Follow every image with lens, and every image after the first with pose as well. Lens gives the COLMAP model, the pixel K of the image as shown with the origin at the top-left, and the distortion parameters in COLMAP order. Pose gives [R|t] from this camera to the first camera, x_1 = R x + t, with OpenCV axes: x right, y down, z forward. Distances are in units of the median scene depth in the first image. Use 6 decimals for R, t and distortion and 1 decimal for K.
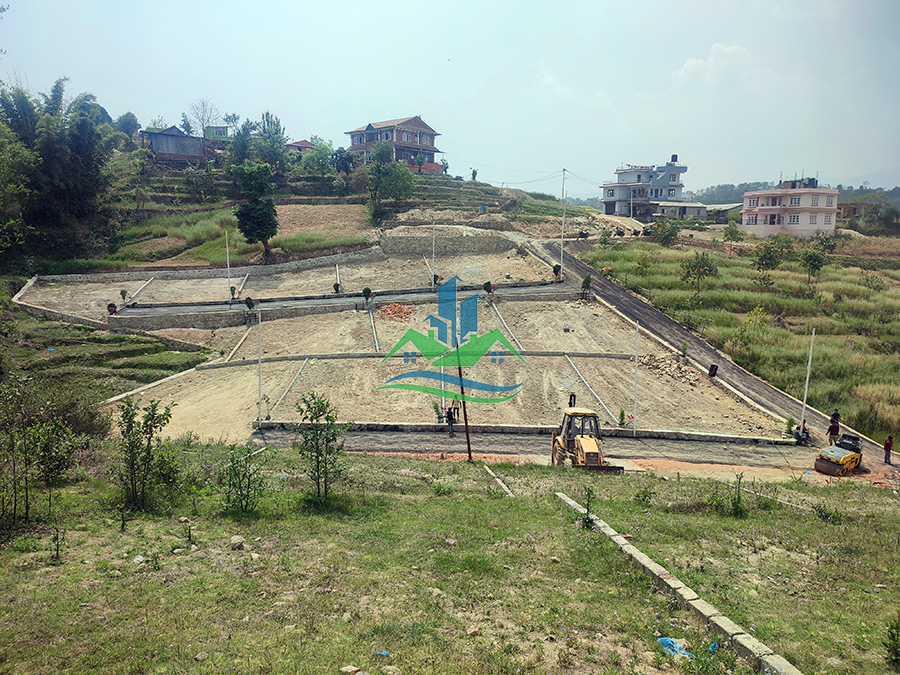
lens RADIAL K [[644.9, 0, 454.3], [0, 644.9, 339.6], [0, 0, 1]] dist [0.016924, -0.001767]
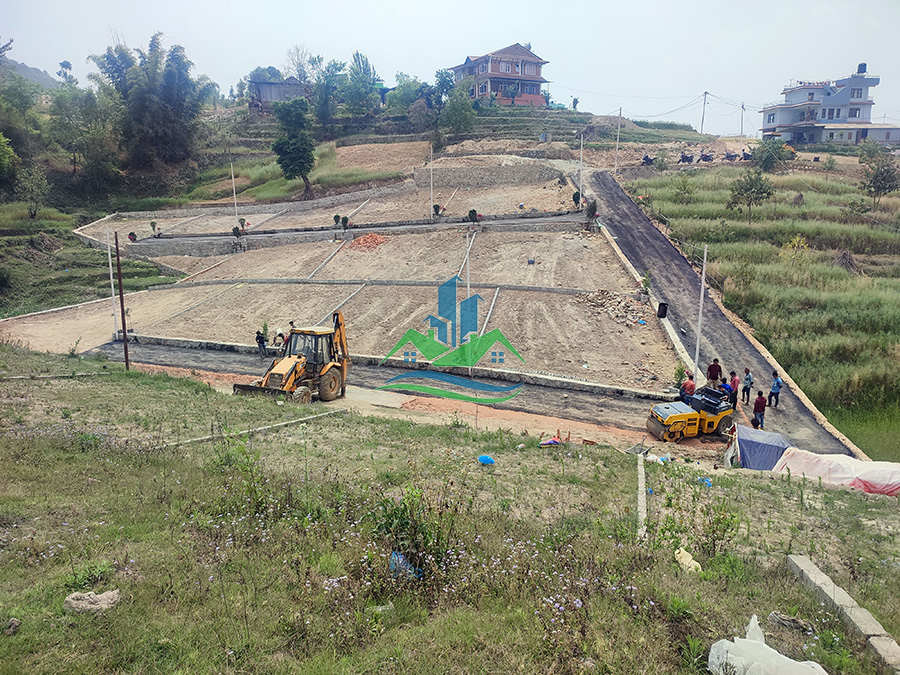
lens RADIAL K [[644.9, 0, 454.3], [0, 644.9, 339.6], [0, 0, 1]] dist [0.016924, -0.001767]
pose [[0.940602, 0.053659, -0.335244, 0.270534], [-0.032468, 0.997123, 0.068502, 0.023993], [0.337955, -0.053548, 0.939638, 0.107732]]
